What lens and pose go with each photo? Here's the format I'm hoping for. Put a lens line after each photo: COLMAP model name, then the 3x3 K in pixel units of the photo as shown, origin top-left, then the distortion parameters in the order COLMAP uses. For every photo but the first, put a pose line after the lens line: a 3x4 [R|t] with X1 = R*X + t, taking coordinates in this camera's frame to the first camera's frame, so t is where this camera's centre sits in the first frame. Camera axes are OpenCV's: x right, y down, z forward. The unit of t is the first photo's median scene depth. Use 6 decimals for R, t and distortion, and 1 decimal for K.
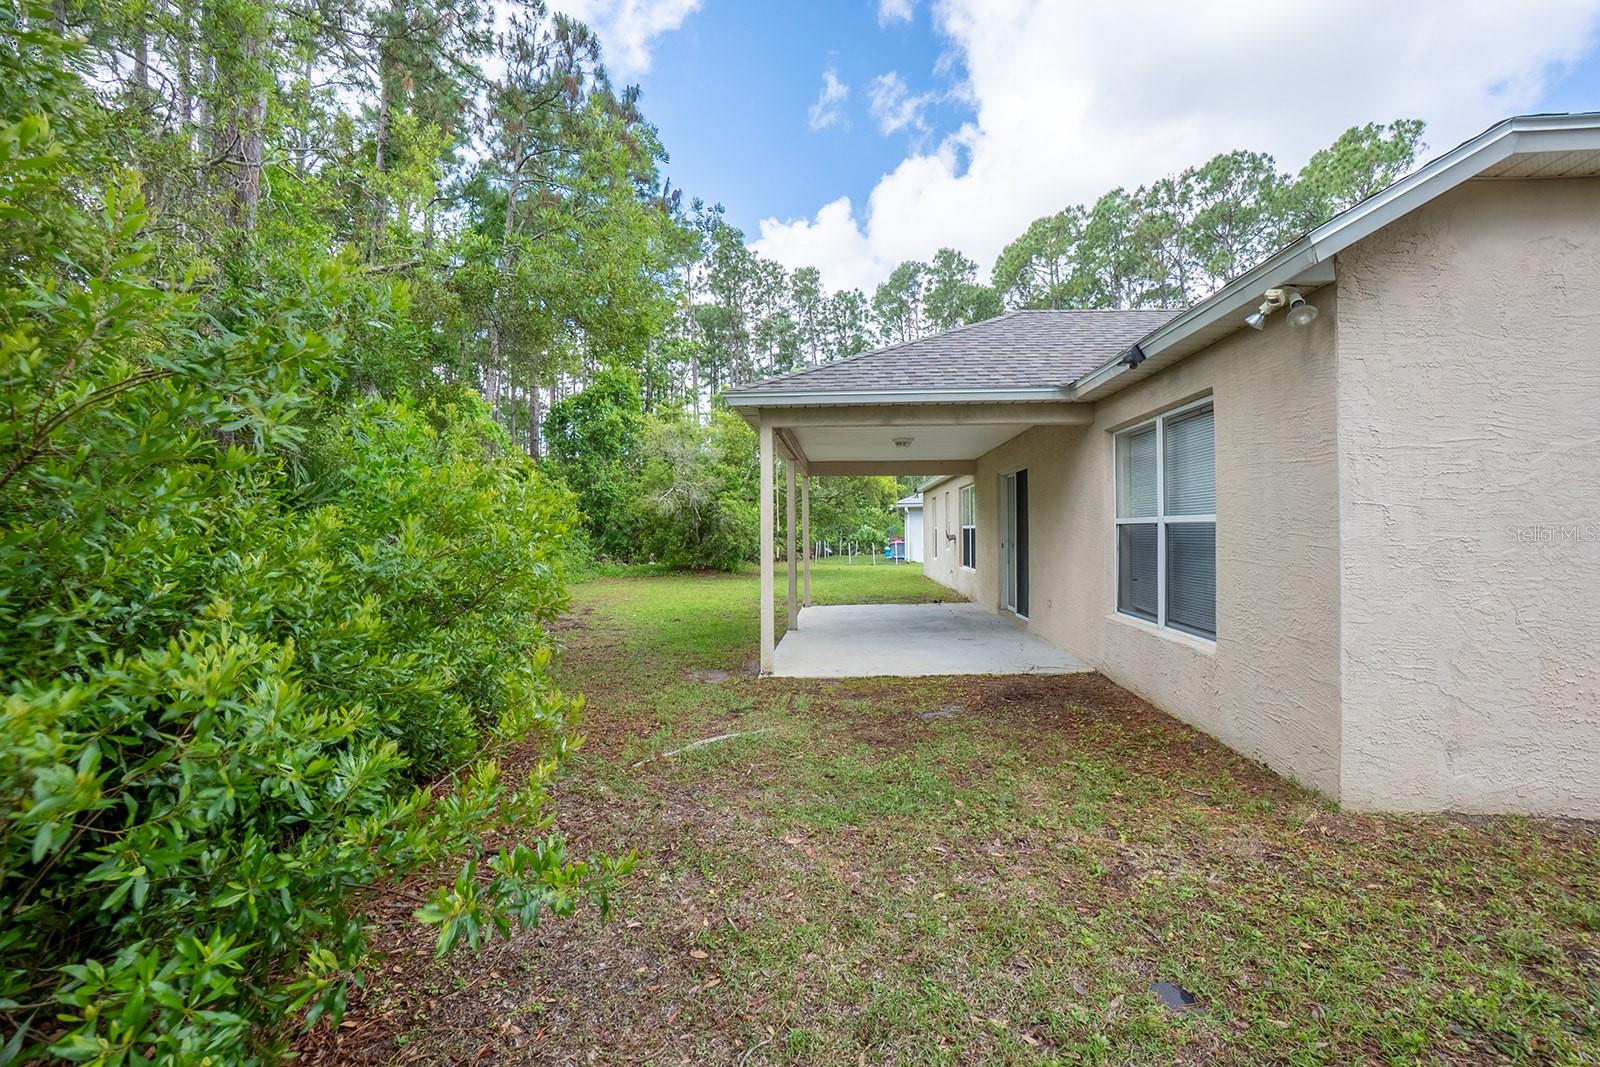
lens RADIAL K [[718.1, 0, 797.3], [0, 718.1, 526.1], [0, 0, 1]] dist [-0.061297, 0.024595]
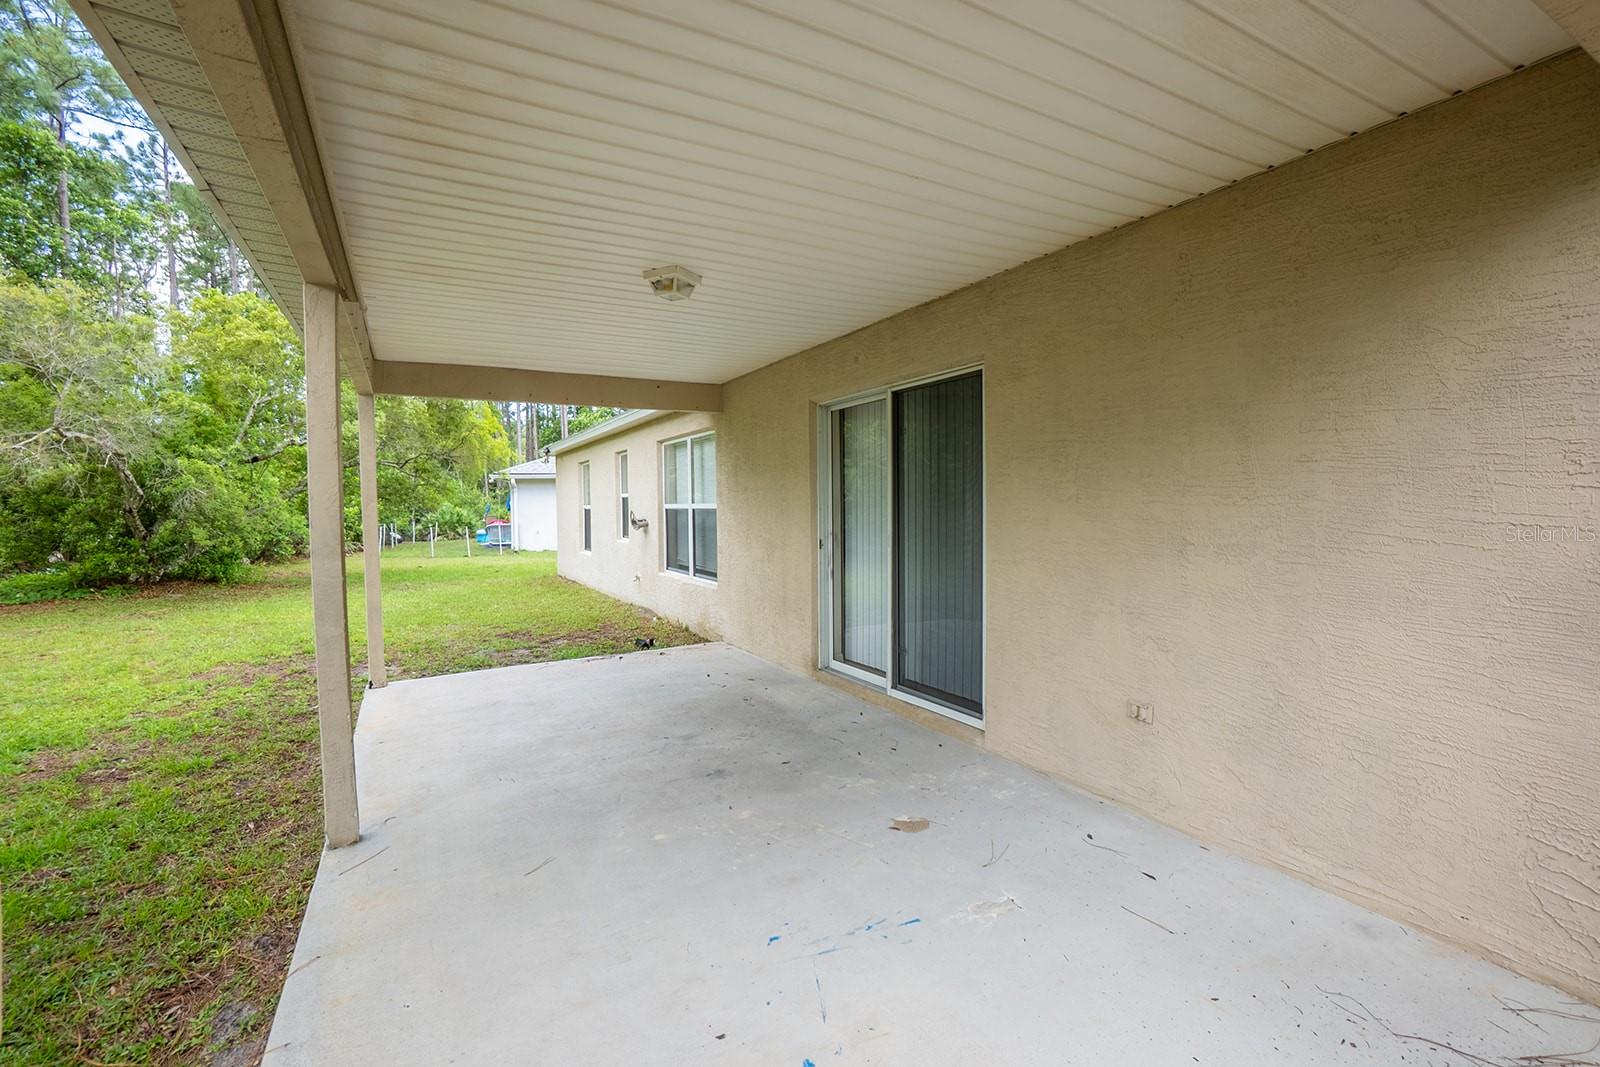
lens RADIAL K [[718.1, 0, 797.3], [0, 718.1, 526.1], [0, 0, 1]] dist [-0.061297, 0.024595]
pose [[0.842901, -0.017092, 0.537797, -0.000046], [-0.000479, 0.999471, 0.032515, -0.001287], [-0.538068, -0.027664, 0.842447, 0.290794]]
